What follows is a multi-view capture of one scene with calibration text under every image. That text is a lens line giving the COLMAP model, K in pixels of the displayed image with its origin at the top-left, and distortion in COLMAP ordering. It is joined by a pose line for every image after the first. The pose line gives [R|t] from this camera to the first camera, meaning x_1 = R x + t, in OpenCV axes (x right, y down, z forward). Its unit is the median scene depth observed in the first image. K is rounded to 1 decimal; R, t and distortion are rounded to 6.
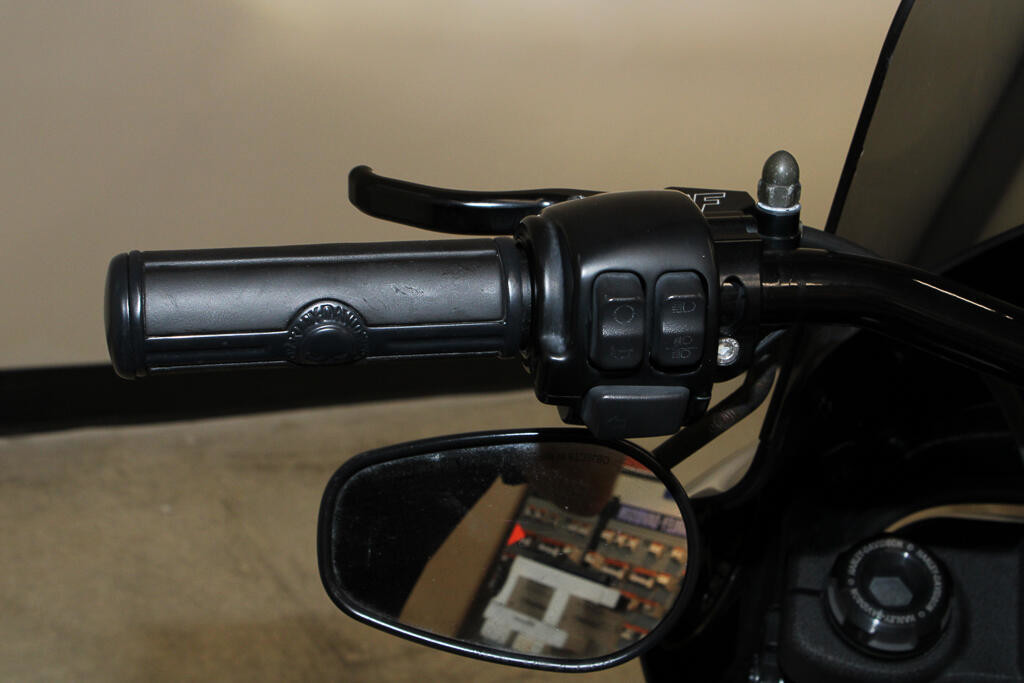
lens RADIAL K [[1838.8, 0, 511.8], [0, 1838.8, 341.2], [0, 0, 1]] dist [0.011137, 0.046334]
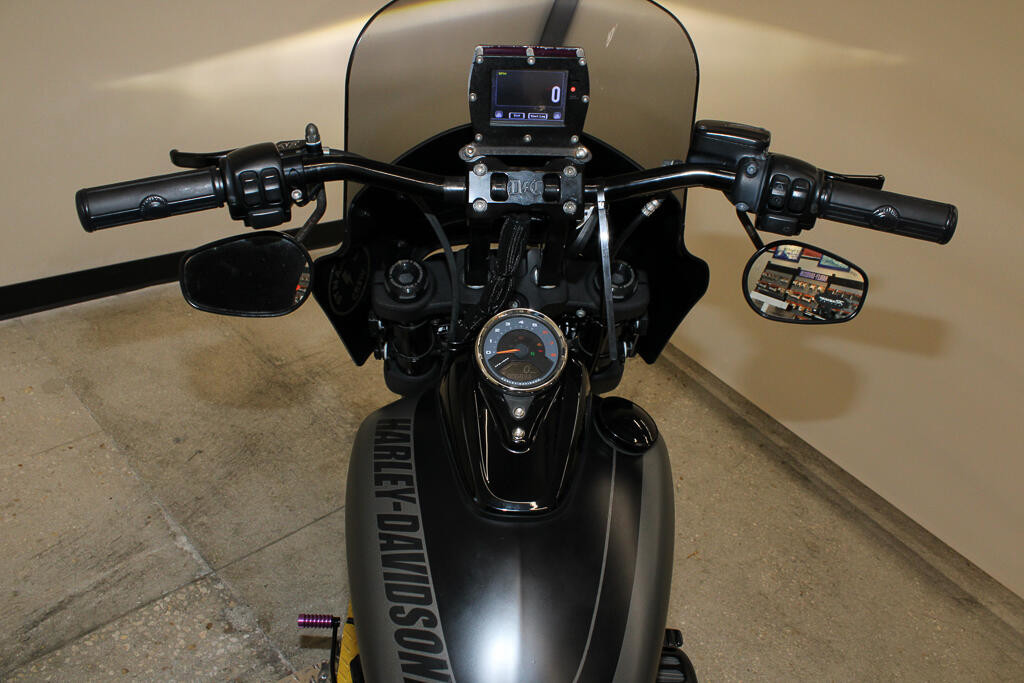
lens RADIAL K [[836.2, 0, 515.5], [0, 836.2, 346.9], [0, 0, 1]] dist [-0.166124, 0.136377]
pose [[0.976684, -0.154895, 0.148650, 0.164436], [0.130982, 0.978543, 0.159051, 0.058845], [-0.170097, -0.135872, 0.976015, -0.269630]]
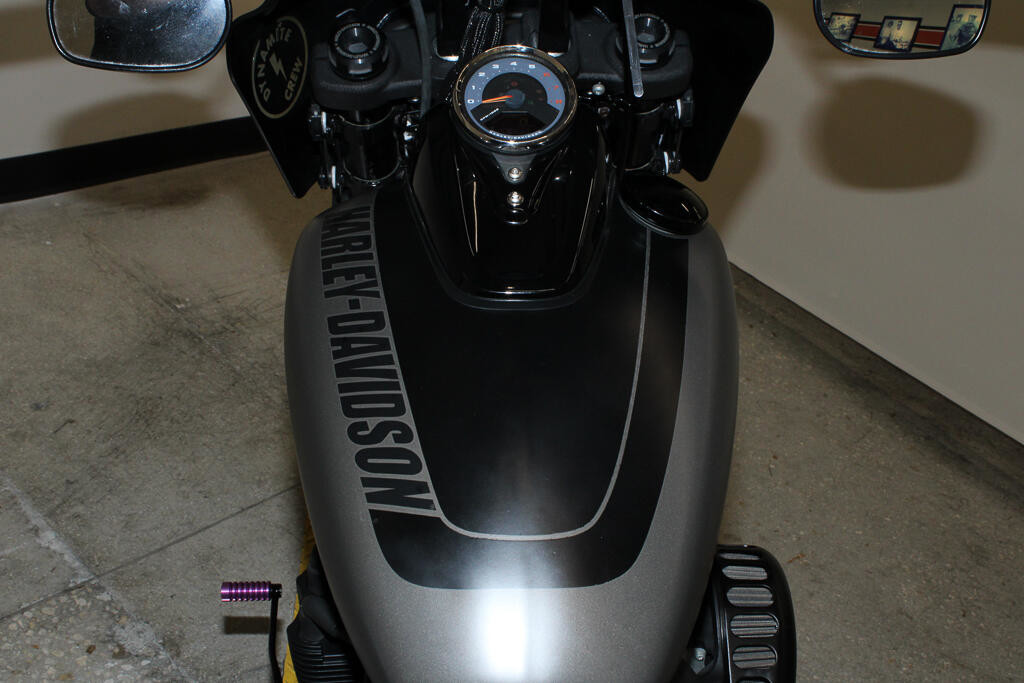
lens RADIAL K [[1251.2, 0, 512.5], [0, 1251.2, 338.6], [0, 0, 1]] dist [-0.081578, 0.082936]
pose [[0.971293, -0.193751, 0.138026, 0.120261], [0.176111, 0.975705, 0.130322, 0.301449], [-0.159923, -0.102273, 0.981817, -0.411917]]
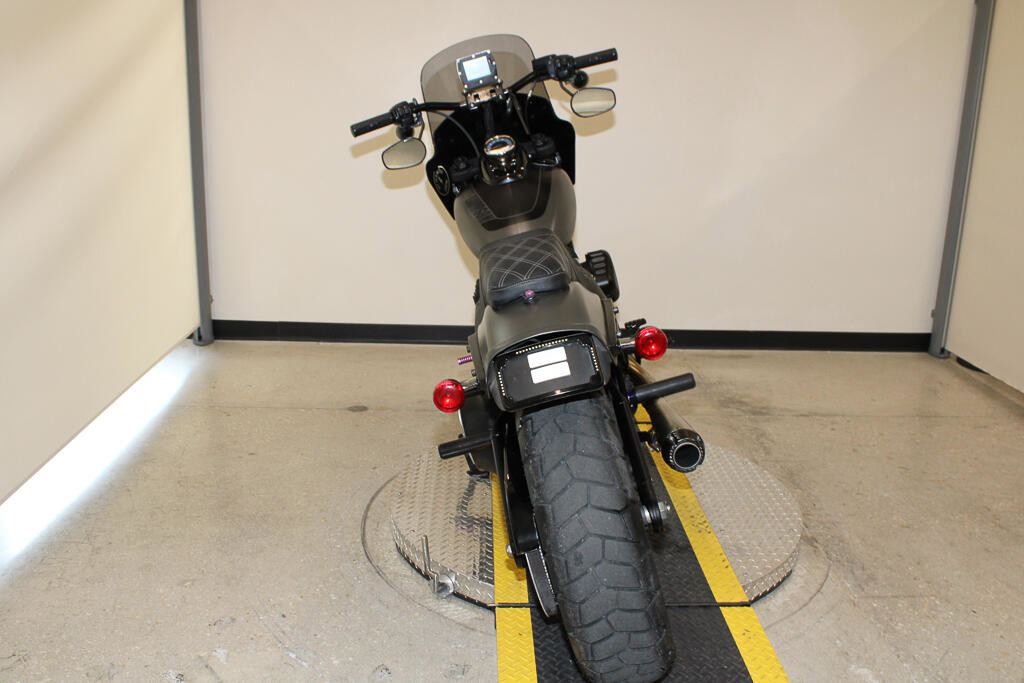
lens RADIAL K [[908.5, 0, 513.9], [0, 908.5, 341.8], [0, 0, 1]] dist [-0.159731, 0.165153]
pose [[0.914795, -0.389038, 0.108625, -0.267987], [0.403436, 0.893189, -0.198630, 1.571168], [-0.019748, 0.225529, 0.974036, -2.332665]]
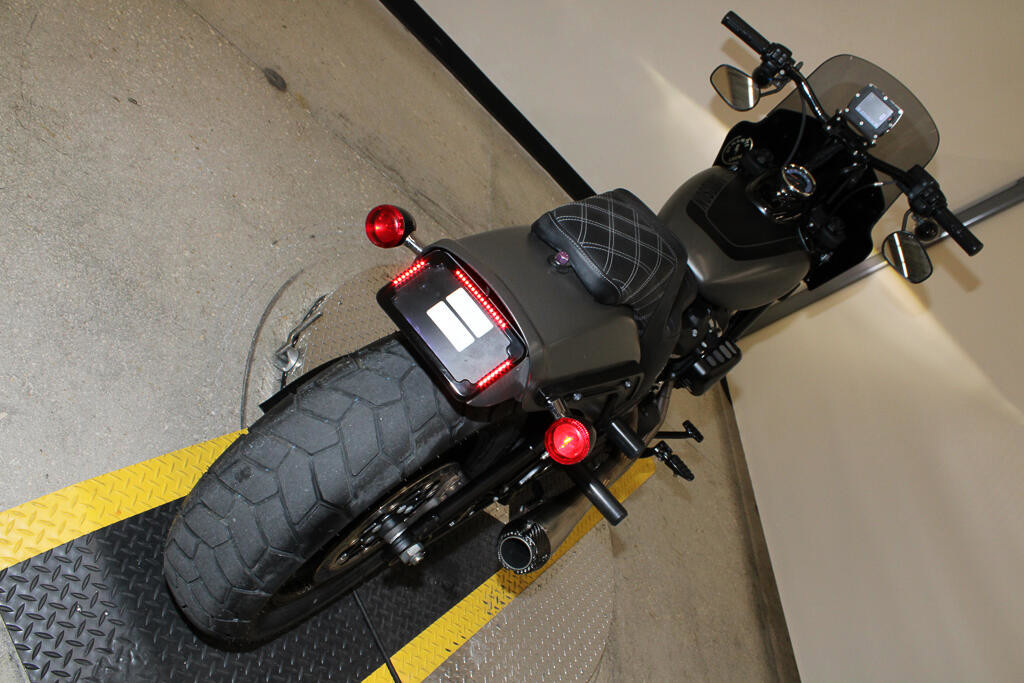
lens RADIAL K [[836.2, 0, 515.5], [0, 836.2, 346.9], [0, 0, 1]] dist [-0.166124, 0.136377]
pose [[0.767094, 0.636535, -0.079944, 0.191088], [-0.641071, 0.765303, -0.057791, 1.303908], [0.024396, 0.095581, 0.995123, -1.649358]]
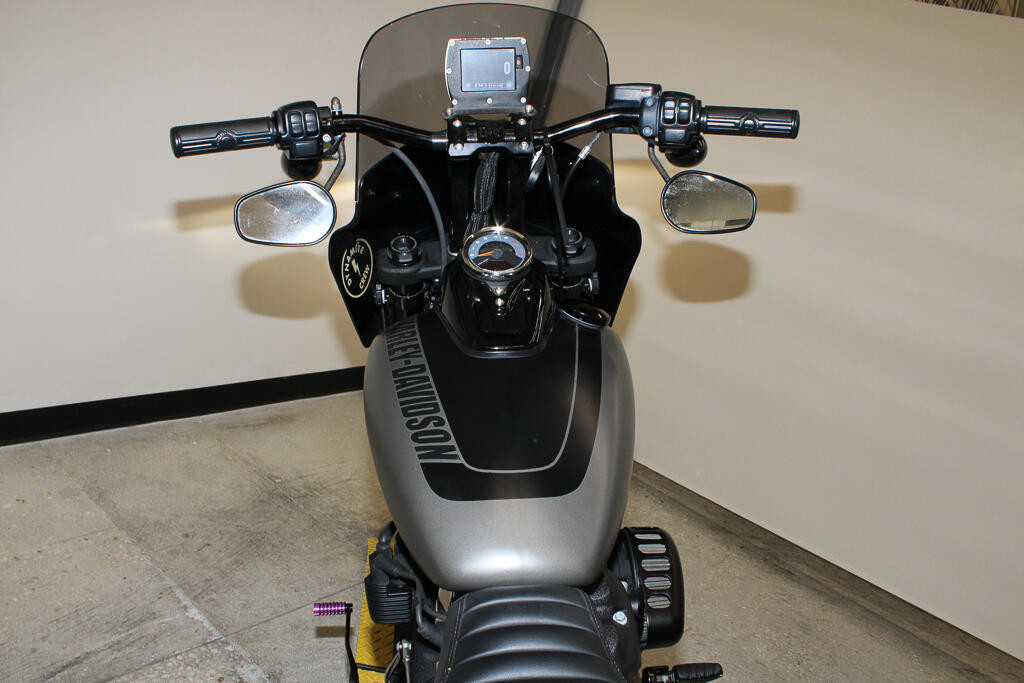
lens RADIAL K [[836.2, 0, 515.5], [0, 836.2, 346.9], [0, 0, 1]] dist [-0.166124, 0.136377]
pose [[0.957923, -0.179603, 0.223890, 0.019153], [0.210282, 0.970057, -0.121531, 0.561047], [-0.195359, 0.163497, 0.967008, -0.557572]]
